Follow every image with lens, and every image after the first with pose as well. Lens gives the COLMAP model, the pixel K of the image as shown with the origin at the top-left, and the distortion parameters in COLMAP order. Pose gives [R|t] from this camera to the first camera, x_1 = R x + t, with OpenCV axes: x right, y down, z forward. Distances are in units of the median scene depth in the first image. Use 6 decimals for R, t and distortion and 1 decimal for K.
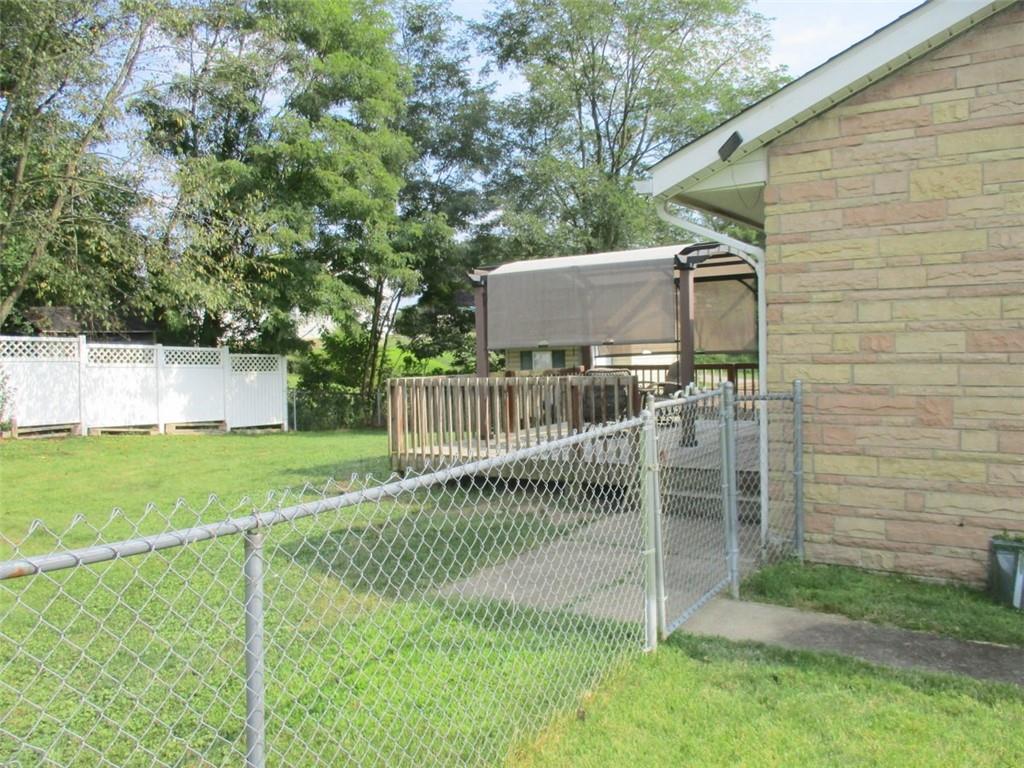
lens RADIAL K [[853.6, 0, 512.8], [0, 853.6, 364.8], [0, 0, 1]] dist [-0.031266, 0.005748]
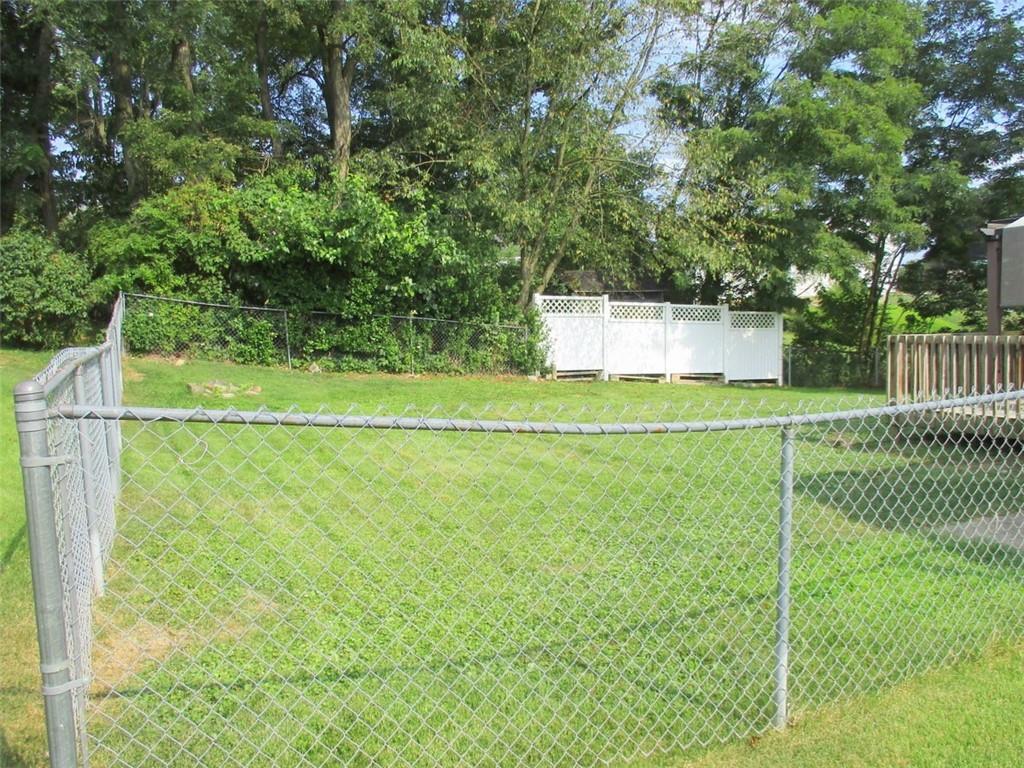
lens RADIAL K [[853.6, 0, 512.8], [0, 853.6, 364.8], [0, 0, 1]] dist [-0.031266, 0.005748]
pose [[0.846600, 0.035616, -0.531037, 0.007402], [-0.009694, 0.998625, 0.051523, 0.002045], [0.532141, -0.038472, 0.845781, -0.052277]]
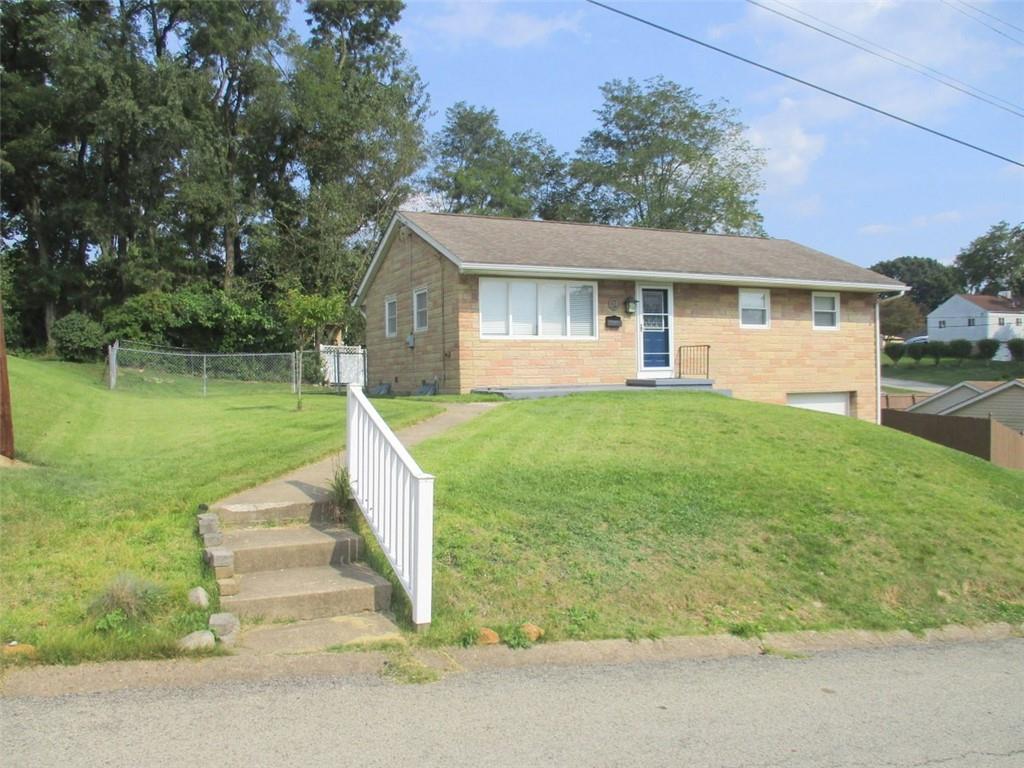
lens RADIAL K [[853.6, 0, 512.8], [0, 853.6, 364.8], [0, 0, 1]] dist [-0.031266, 0.005748]
pose [[0.850021, 0.019069, -0.526404, 0.949054], [-0.031086, 0.999419, -0.013993, 0.032558], [0.525831, 0.028258, 0.850120, -0.668867]]
